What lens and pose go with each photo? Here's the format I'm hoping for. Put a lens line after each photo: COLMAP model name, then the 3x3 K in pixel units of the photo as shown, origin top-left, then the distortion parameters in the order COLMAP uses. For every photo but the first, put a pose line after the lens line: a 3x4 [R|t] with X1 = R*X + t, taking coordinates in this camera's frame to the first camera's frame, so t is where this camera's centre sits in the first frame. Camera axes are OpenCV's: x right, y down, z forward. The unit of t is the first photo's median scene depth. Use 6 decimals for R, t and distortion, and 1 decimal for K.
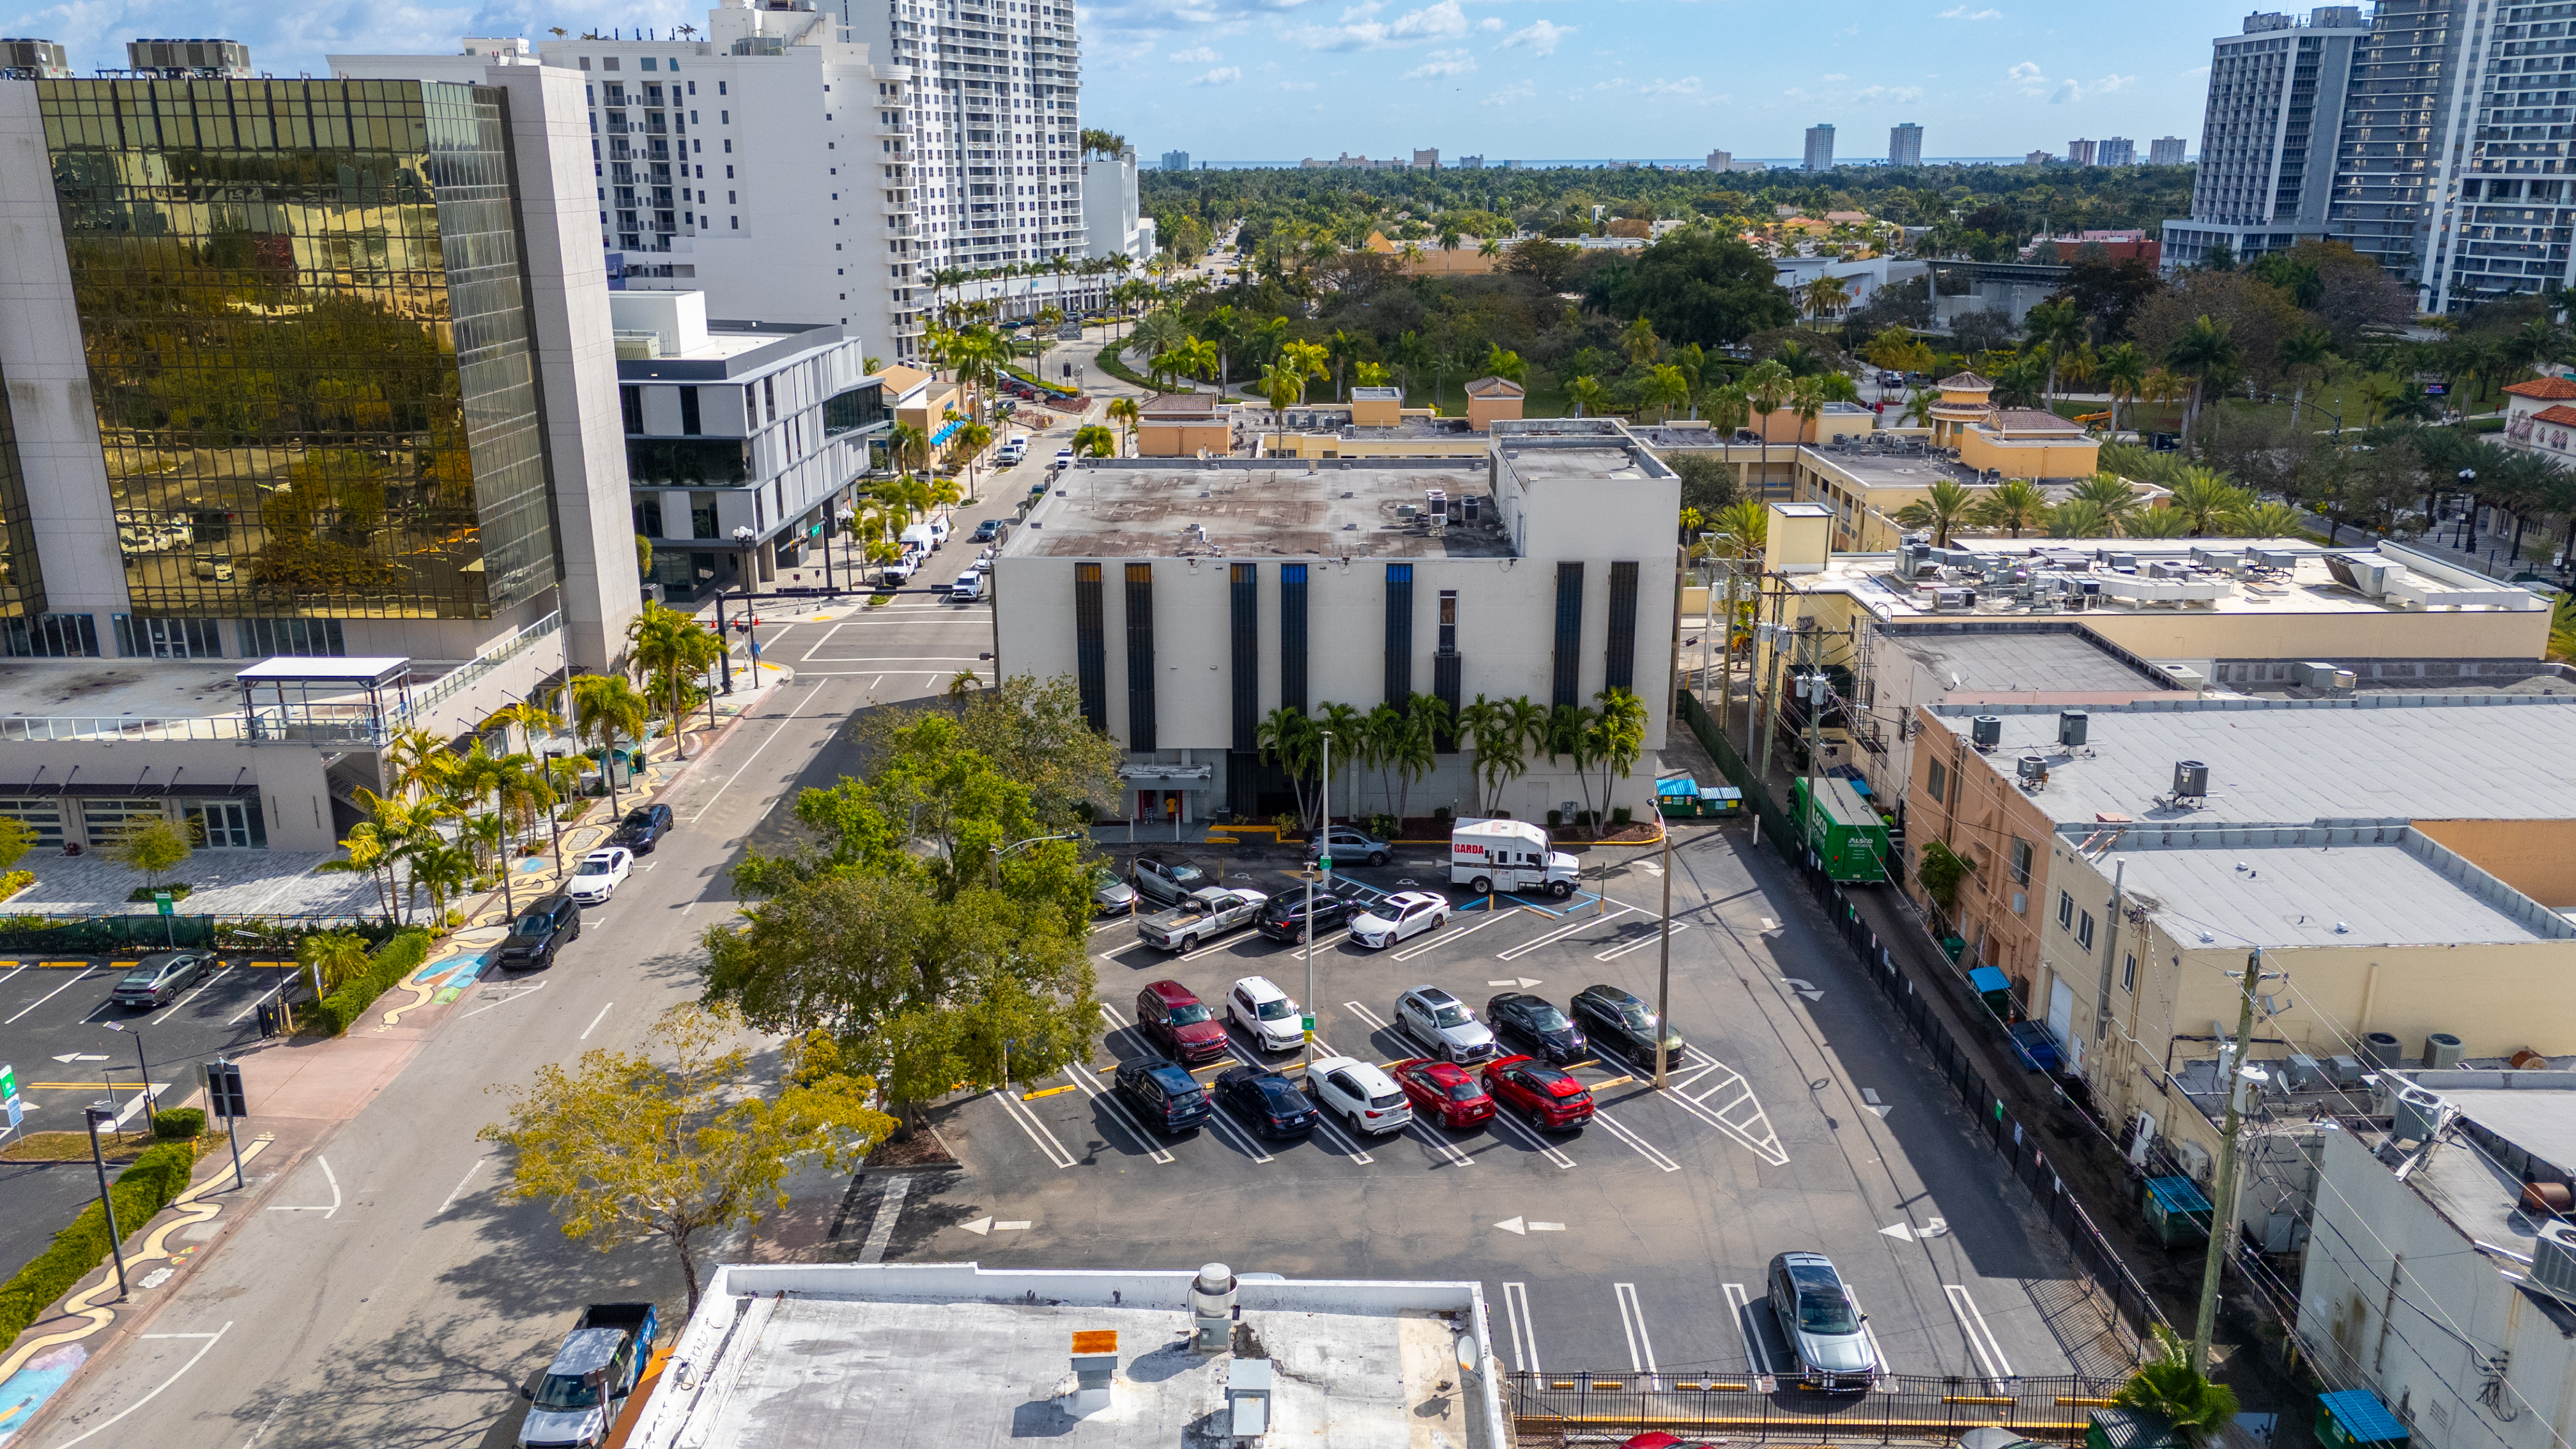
lens RADIAL K [[1913.1, 0, 1288.0], [0, 1913.1, 724.5], [0, 0, 1]] dist [0.007352, 0.001779]
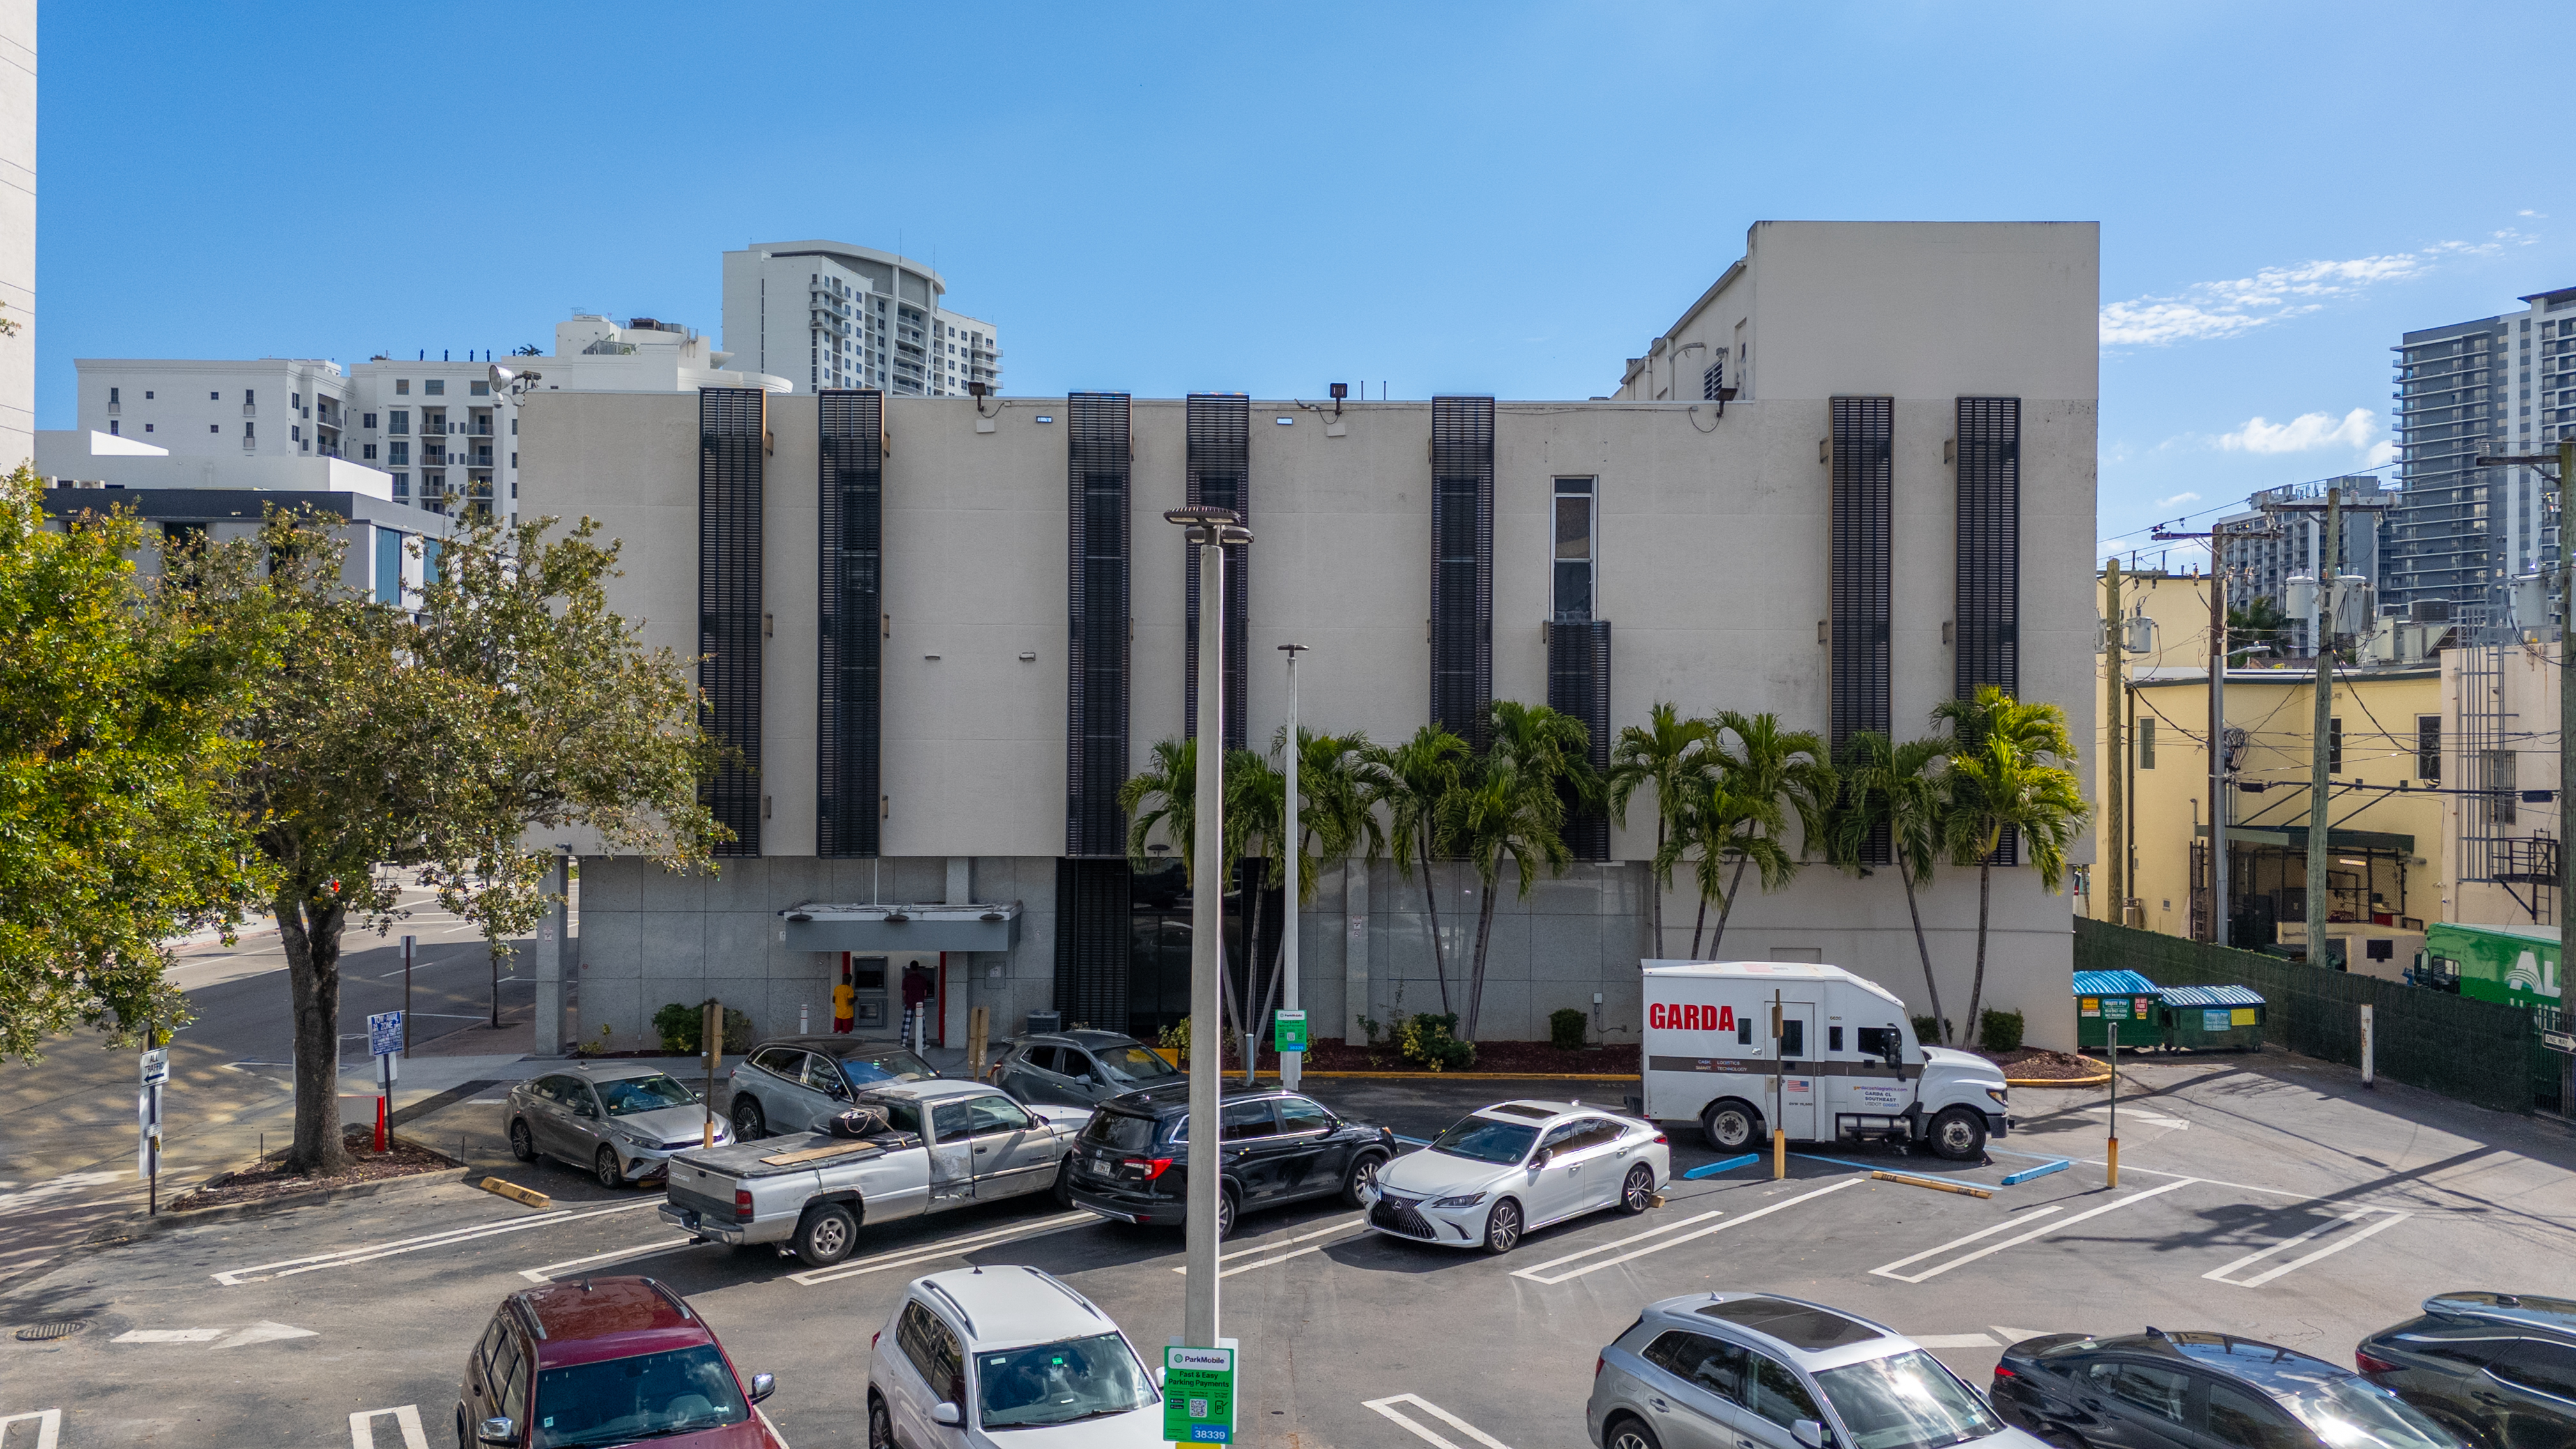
lens RADIAL K [[1913.1, 0, 1288.0], [0, 1913.1, 724.5], [0, 0, 1]] dist [0.007352, 0.001779]
pose [[0.999753, 0.009746, 0.019957, 0.011194], [-0.003374, 0.954790, -0.297261, 0.111942], [-0.021952, 0.297121, 0.954588, 0.607208]]
